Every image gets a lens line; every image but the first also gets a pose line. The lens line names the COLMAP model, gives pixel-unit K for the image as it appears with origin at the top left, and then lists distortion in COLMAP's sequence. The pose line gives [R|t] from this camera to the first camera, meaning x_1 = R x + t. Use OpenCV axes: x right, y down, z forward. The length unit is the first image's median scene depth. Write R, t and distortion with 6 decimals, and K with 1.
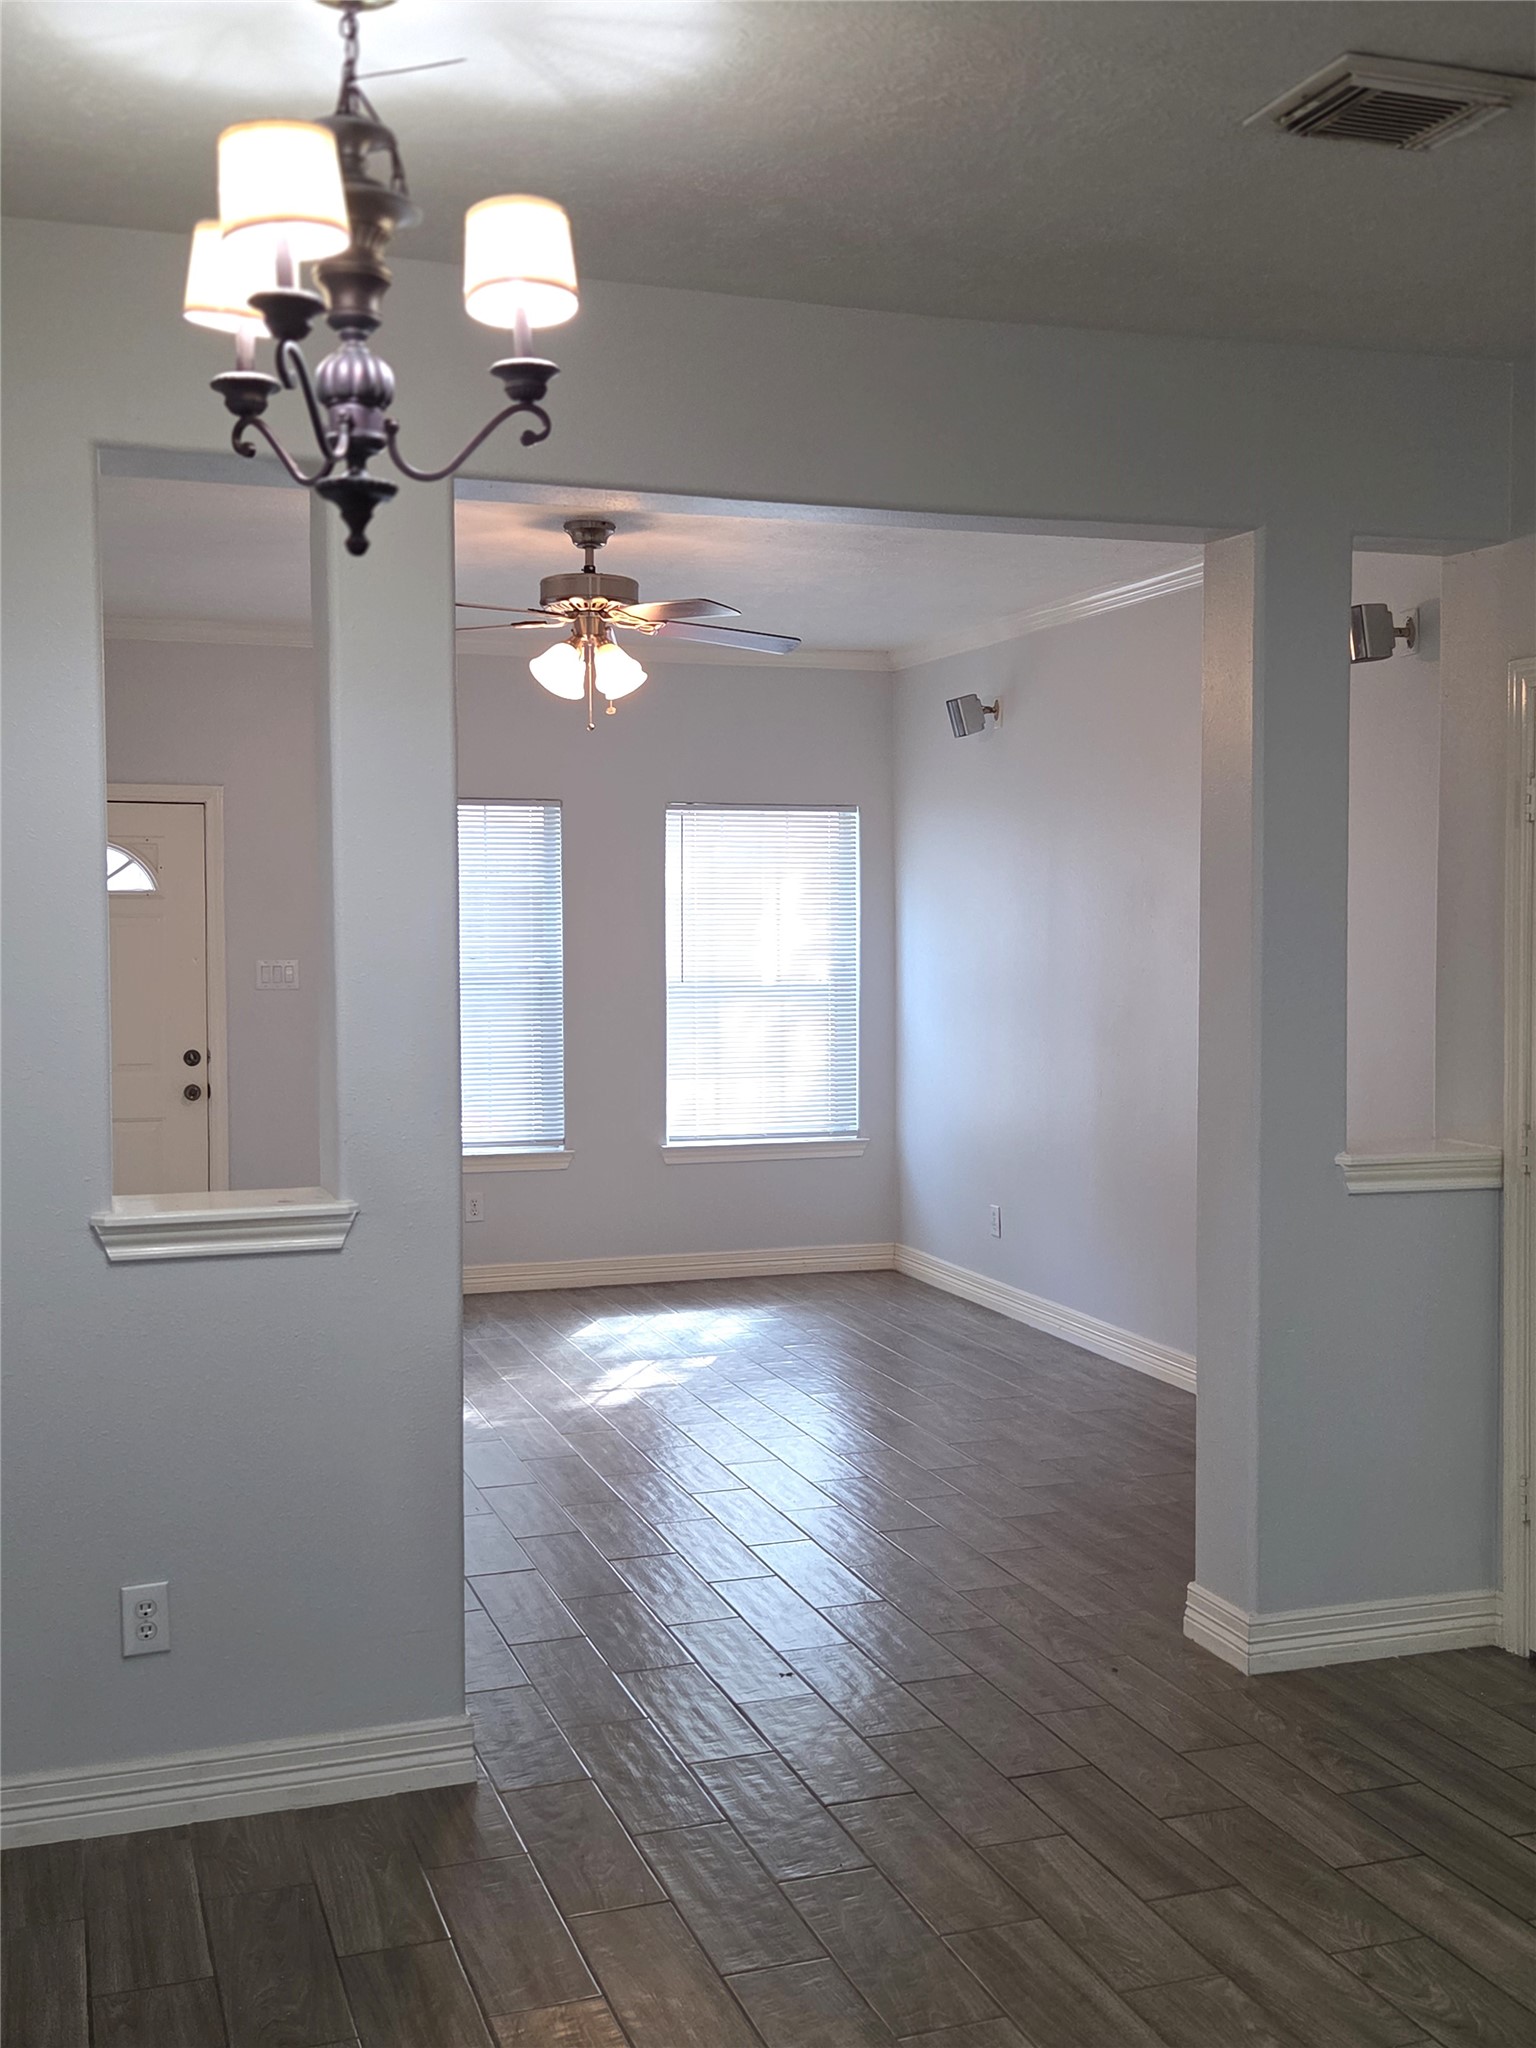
lens RADIAL K [[2110.2, 0, 768.0], [0, 2110.2, 1024.0], [0, 0, 1]] dist [0.048428, 0.000267]
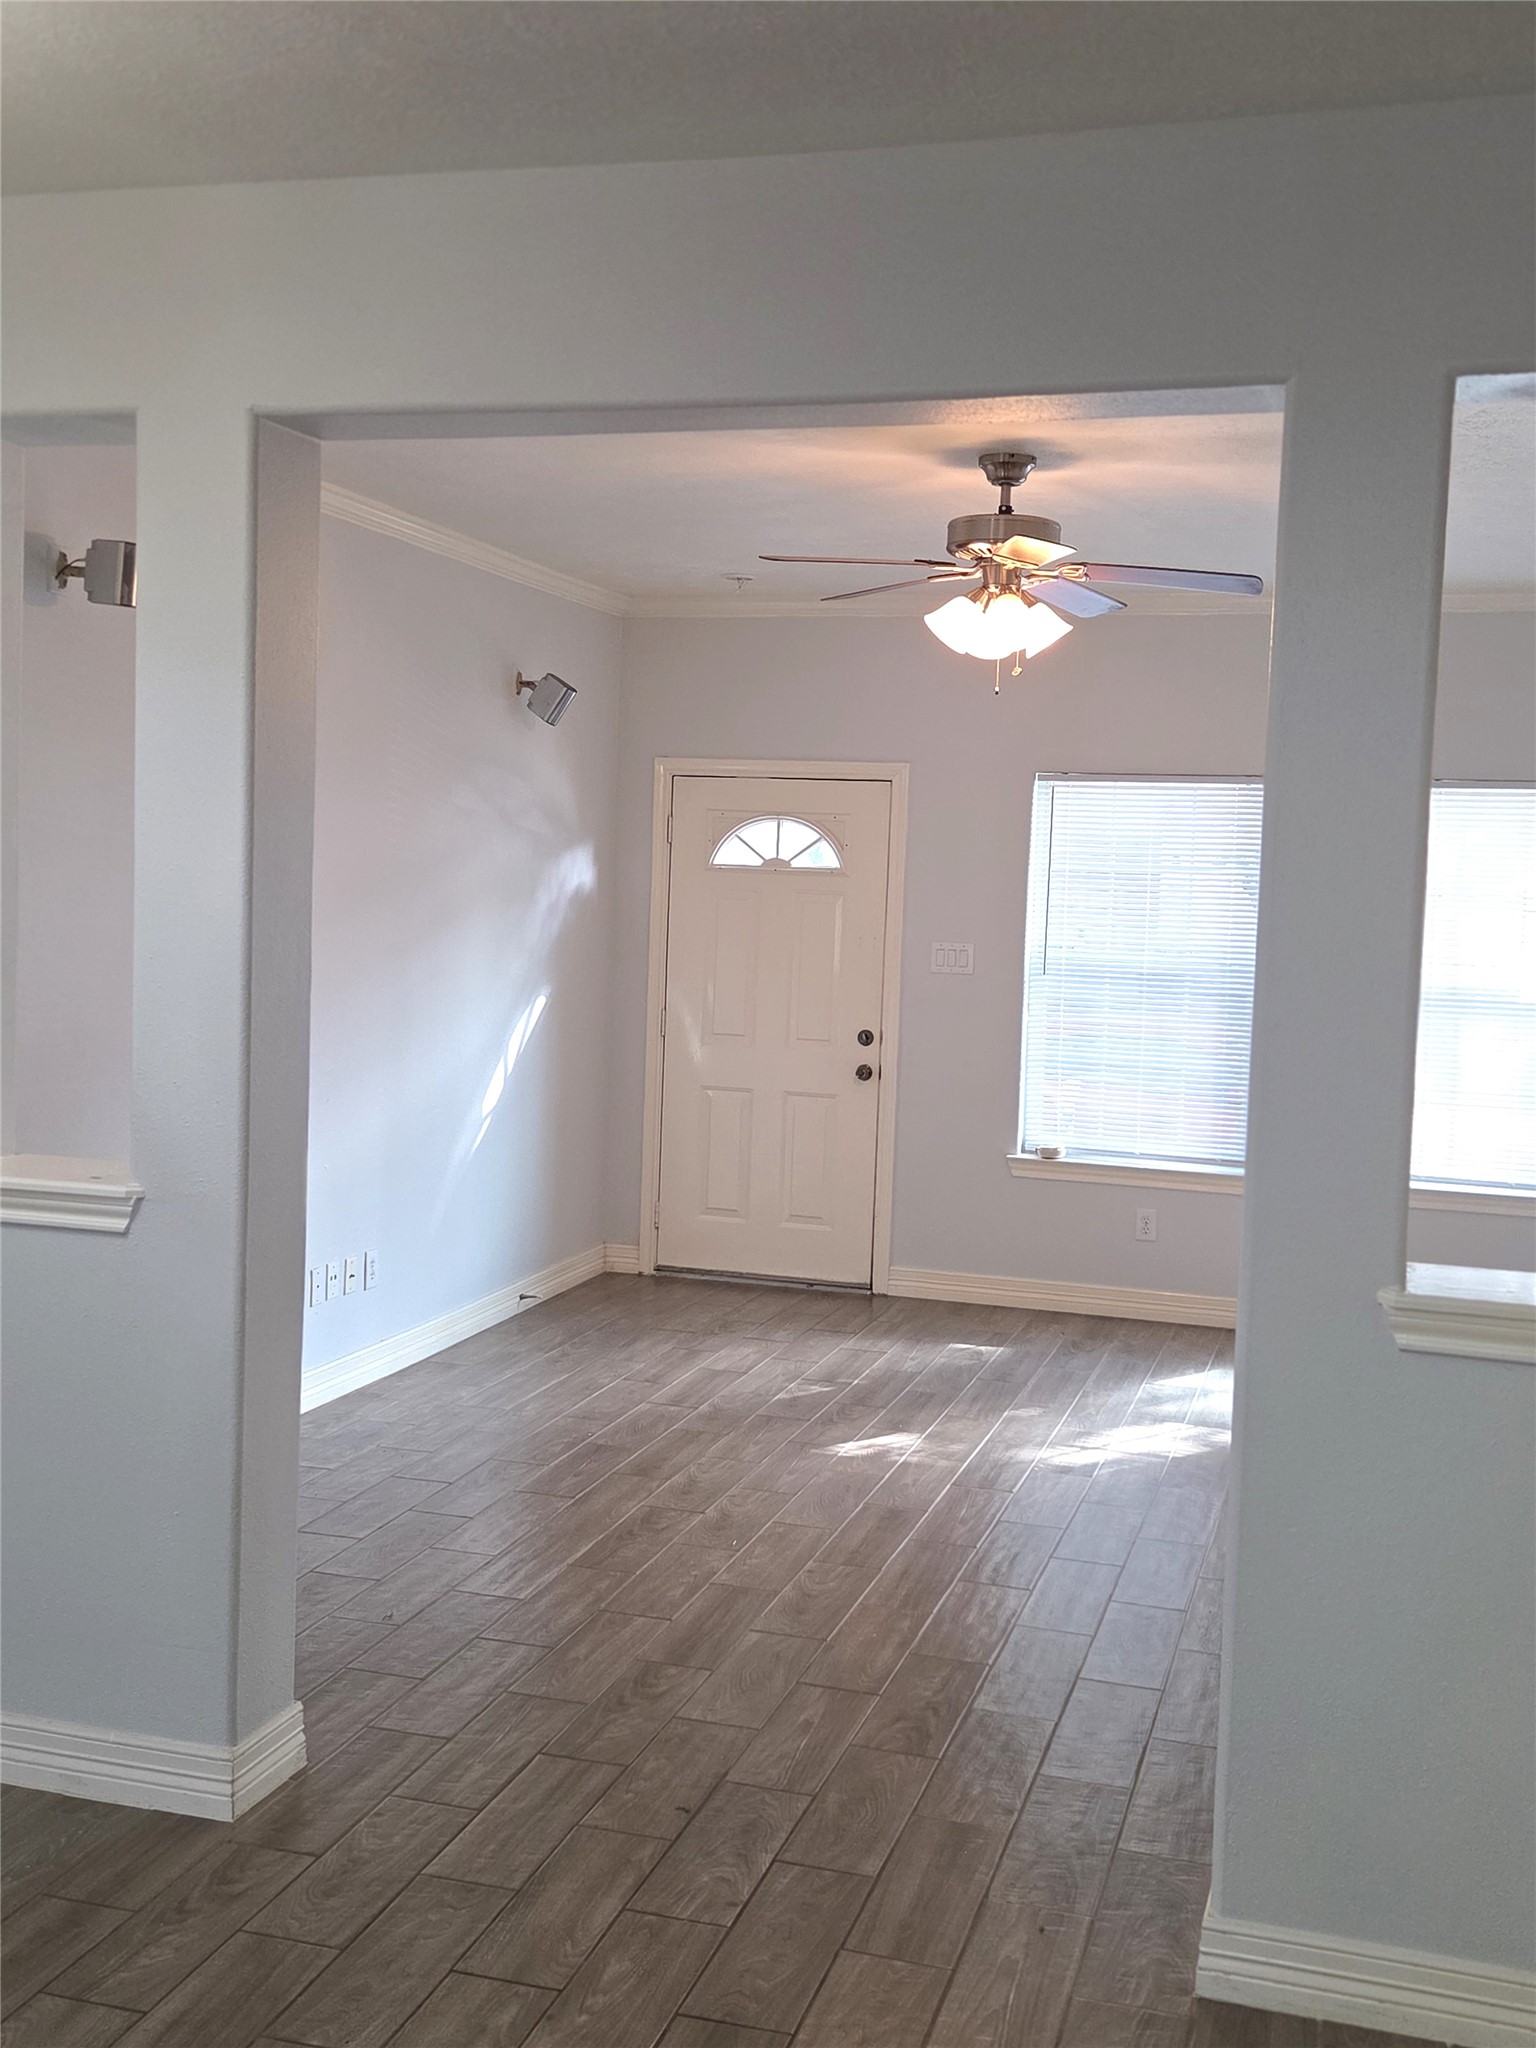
lens RADIAL K [[2103.1, 0, 768.0], [0, 2103.1, 1024.0], [0, 0, 1]] dist [0.098546, -0.198926]
pose [[0.811965, 0.070868, -0.579388, 0.358508], [-0.066528, 0.997370, 0.028759, -0.021571], [0.579903, 0.015194, 0.814544, 0.235399]]
